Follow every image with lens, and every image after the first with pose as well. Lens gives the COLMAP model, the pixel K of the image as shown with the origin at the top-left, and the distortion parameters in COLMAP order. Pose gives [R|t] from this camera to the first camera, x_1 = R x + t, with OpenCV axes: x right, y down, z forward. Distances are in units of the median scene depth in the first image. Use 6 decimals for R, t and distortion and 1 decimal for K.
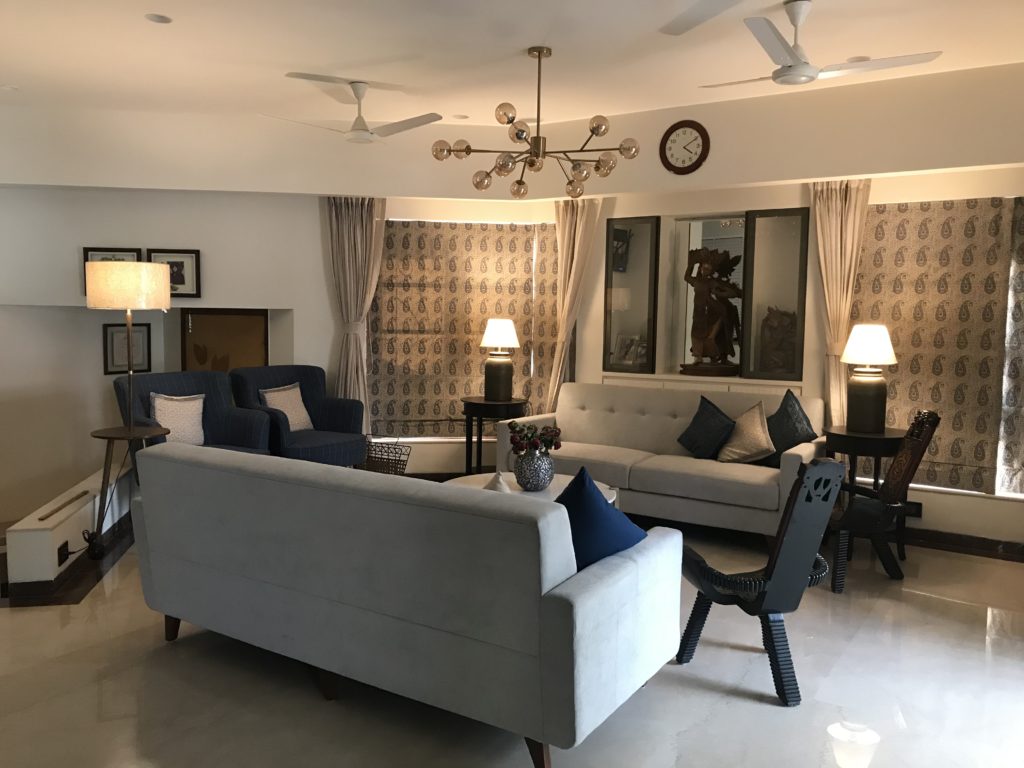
lens RADIAL K [[854.4, 0, 520.7], [0, 854.4, 384.2], [0, 0, 1]] dist [0.037771, -0.043428]
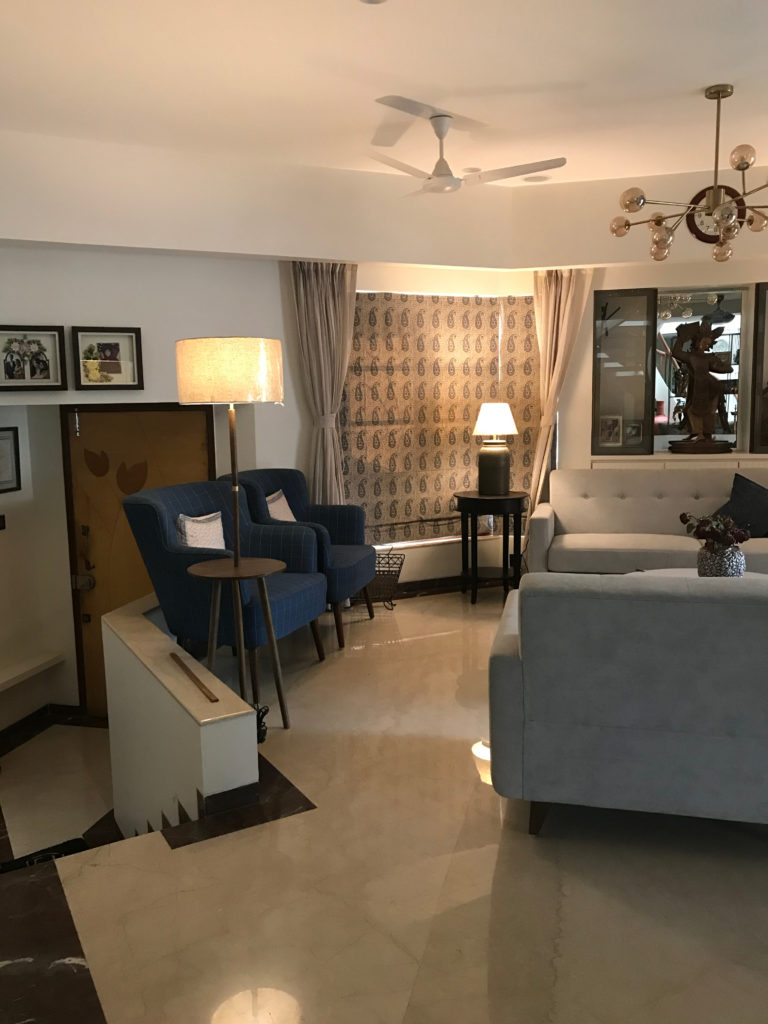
lens RADIAL K [[854.4, 0, 380.9], [0, 854.4, 514.8], [0, 0, 1]] dist [0.037771, -0.043428]
pose [[0.937635, -0.079185, 0.338482, -0.434691], [0.062546, 0.996249, 0.059804, -0.020398], [-0.341948, -0.034904, 0.939070, 0.188122]]
